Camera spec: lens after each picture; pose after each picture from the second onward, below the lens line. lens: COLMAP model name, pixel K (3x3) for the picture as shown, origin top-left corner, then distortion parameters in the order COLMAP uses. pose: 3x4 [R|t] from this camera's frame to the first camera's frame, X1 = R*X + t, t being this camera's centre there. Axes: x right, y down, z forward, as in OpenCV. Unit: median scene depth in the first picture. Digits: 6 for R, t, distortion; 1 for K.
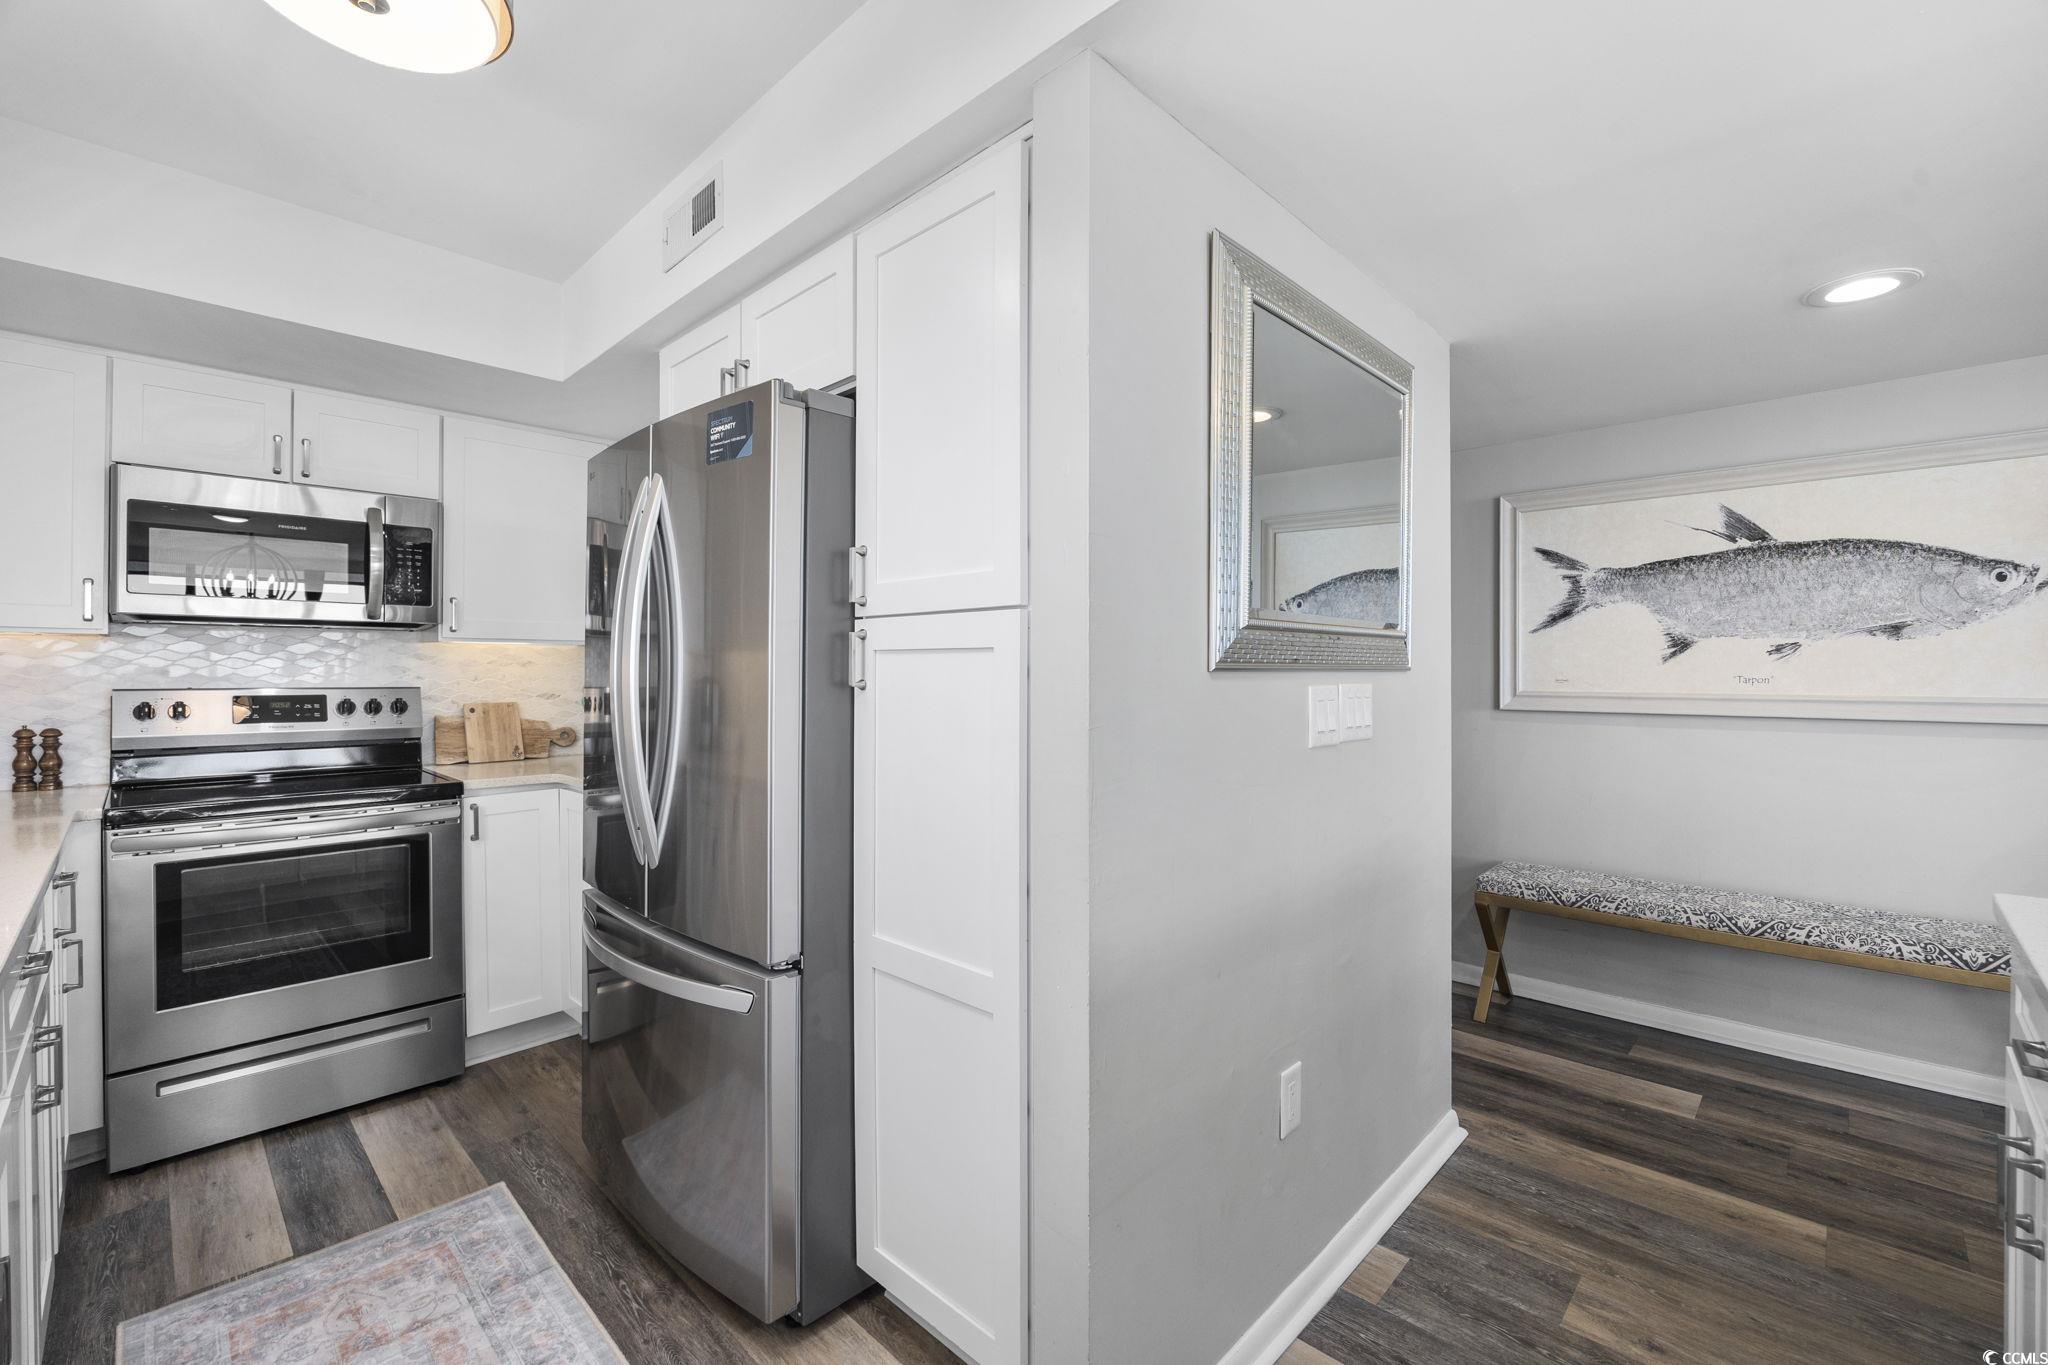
lens RADIAL K [[860.0, 0, 1040.2], [0, 860.0, 671.1], [0, 0, 1]] dist [-0.013574, -0.000082]
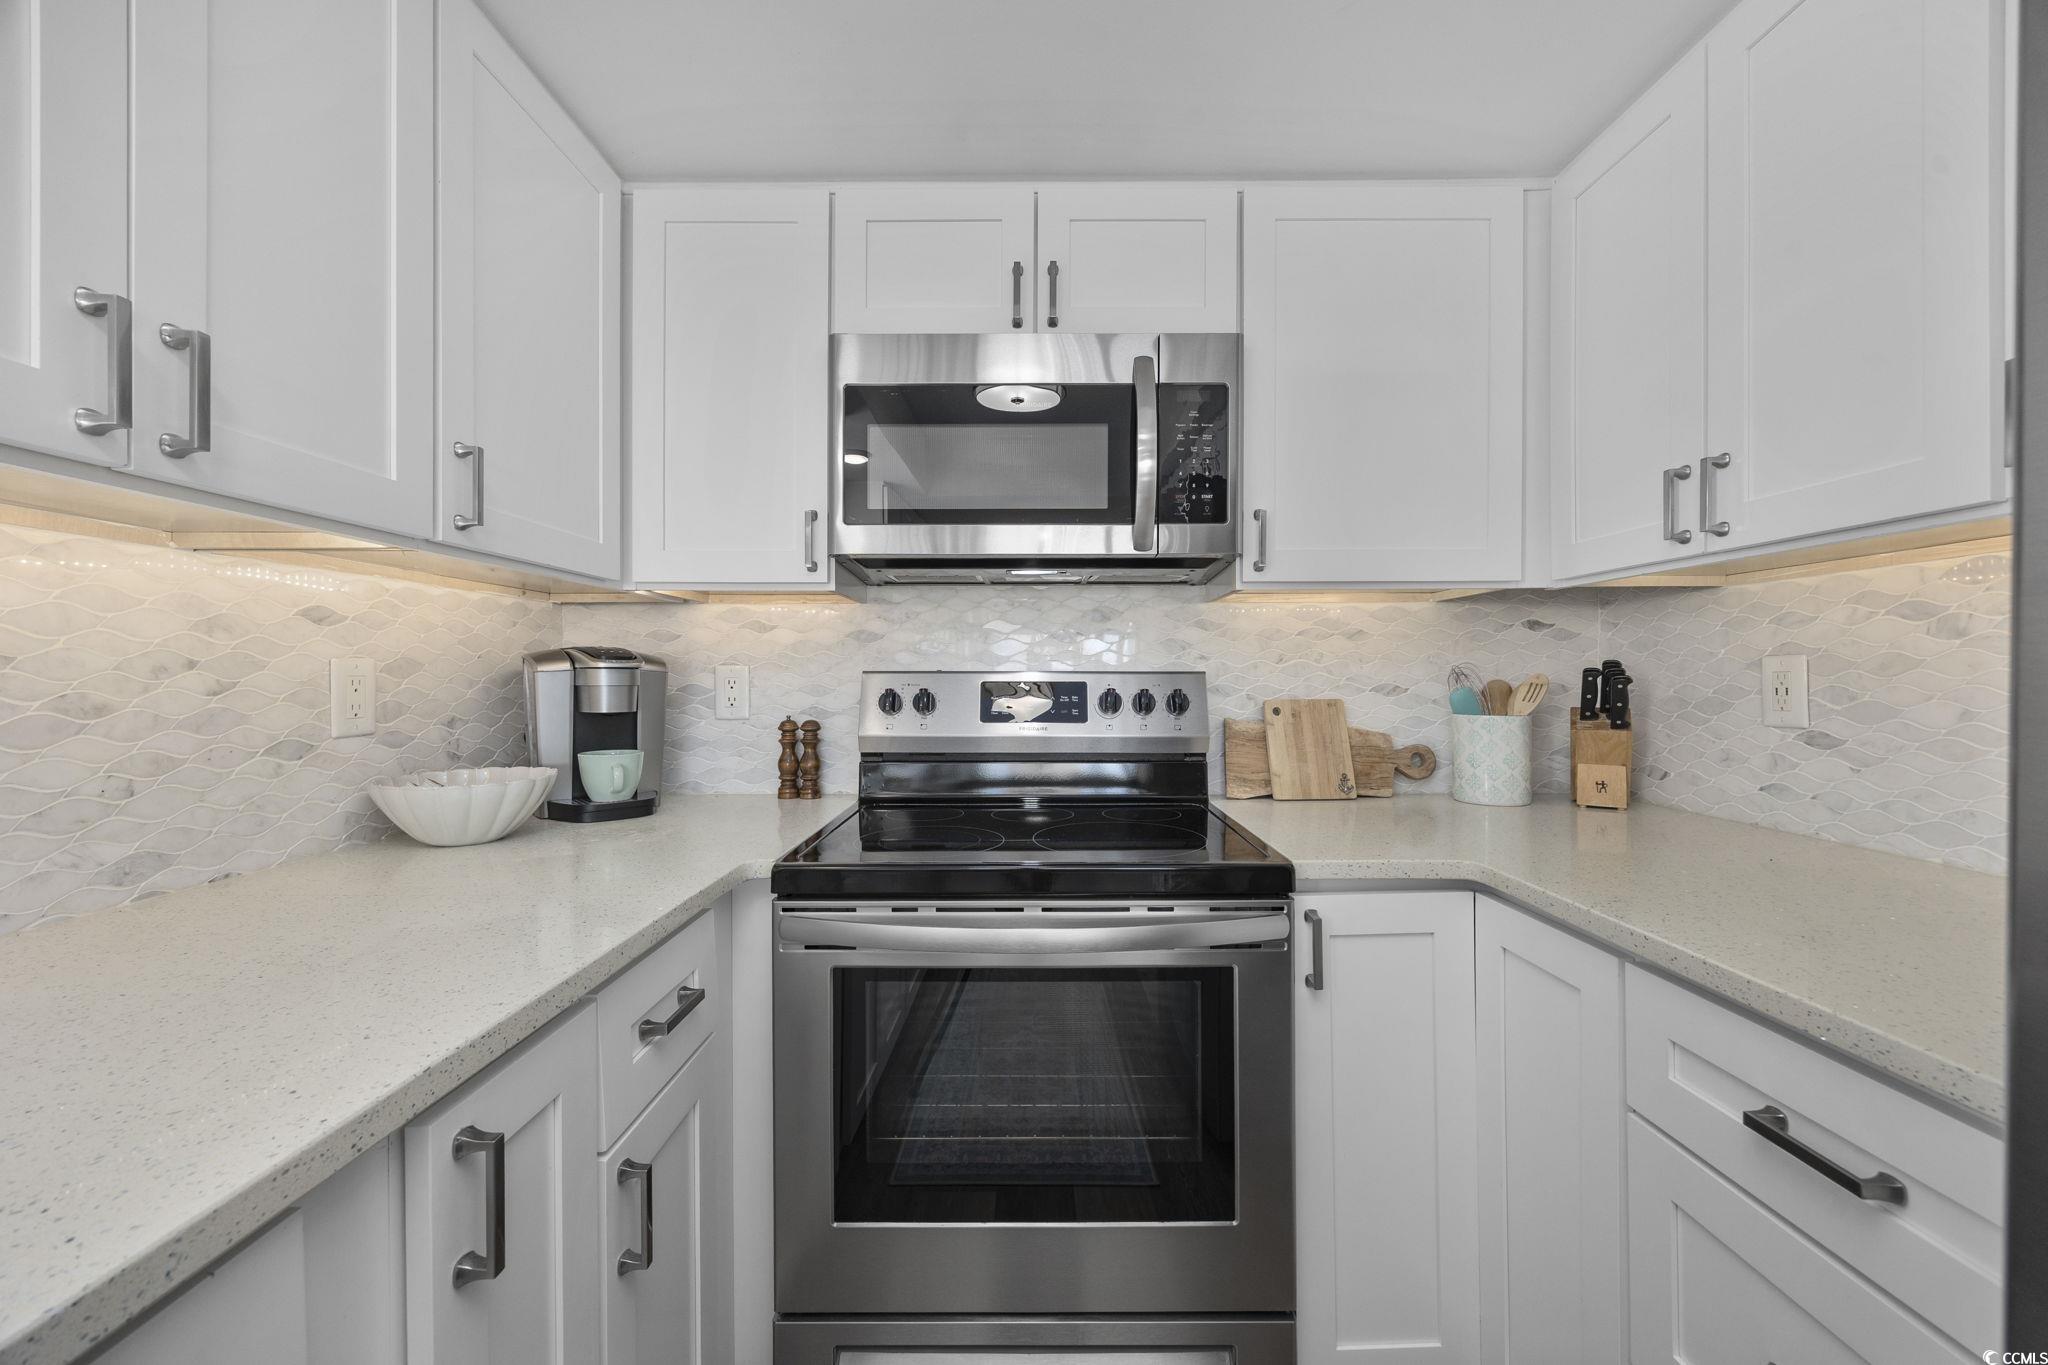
lens RADIAL K [[792.4, 0, 1028.8], [0, 792.4, 675.9], [0, 0, 1]] dist [0.008432, -0.000024]
pose [[0.683248, -0.000038, -0.730186, -0.454868], [0.002485, 0.999994, 0.002273, 0.023307], [0.730182, -0.003368, 0.683245, 0.592907]]
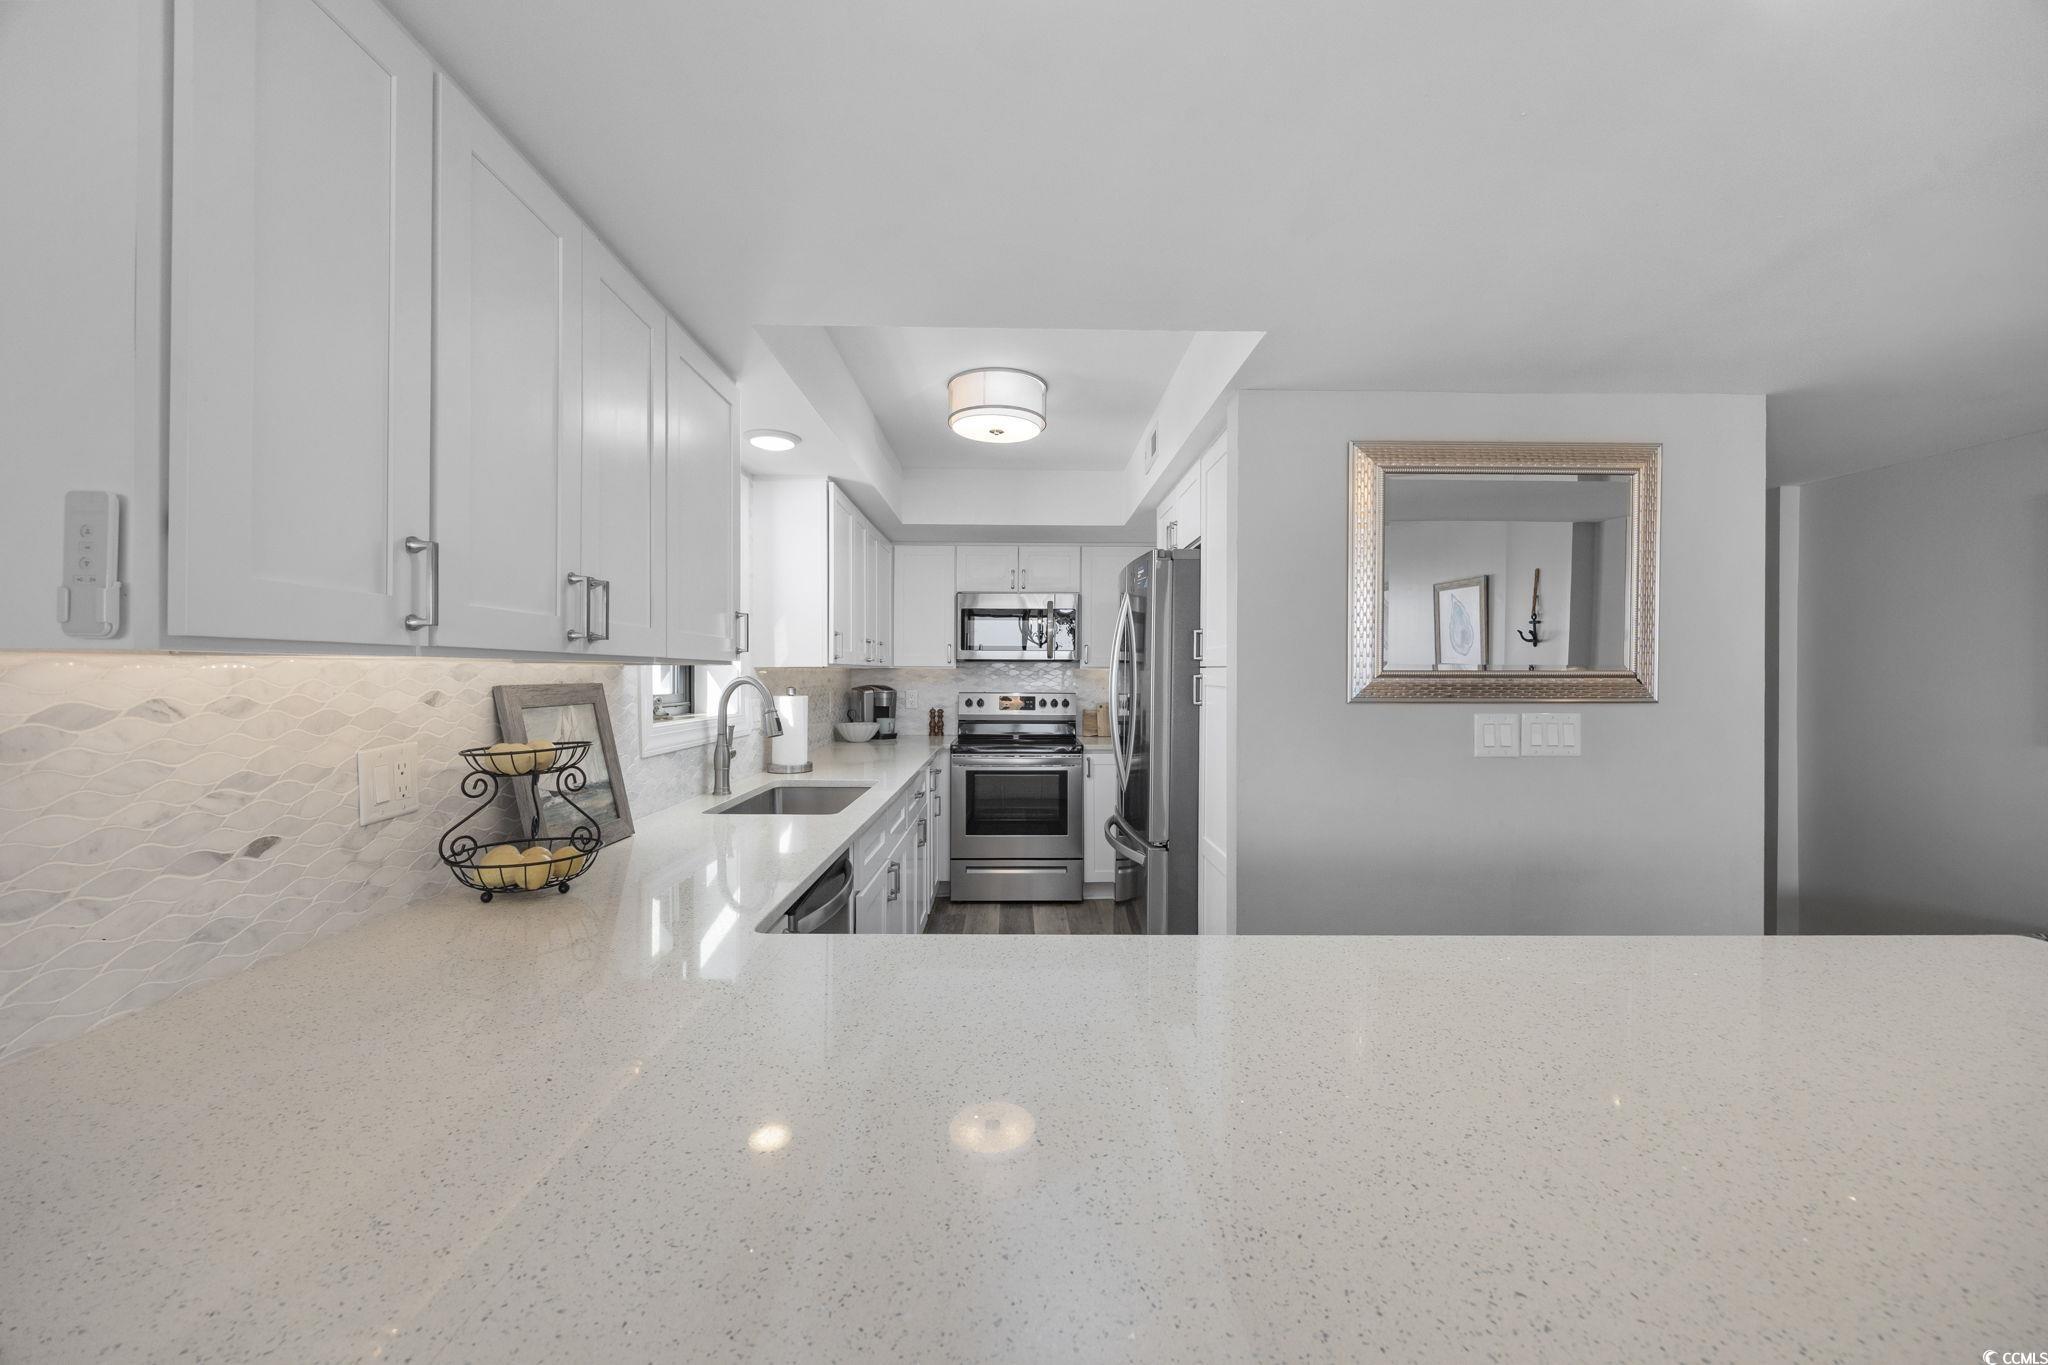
lens RADIAL K [[792.4, 0, 1024.6], [0, 792.4, 673.6], [0, 0, 1]] dist [0.008432, -0.000024]
pose [[0.695798, 0.004832, -0.718221, 0.484420], [-0.001744, 0.999986, 0.005038, -0.036263], [0.718235, -0.002253, 0.695797, -0.302205]]
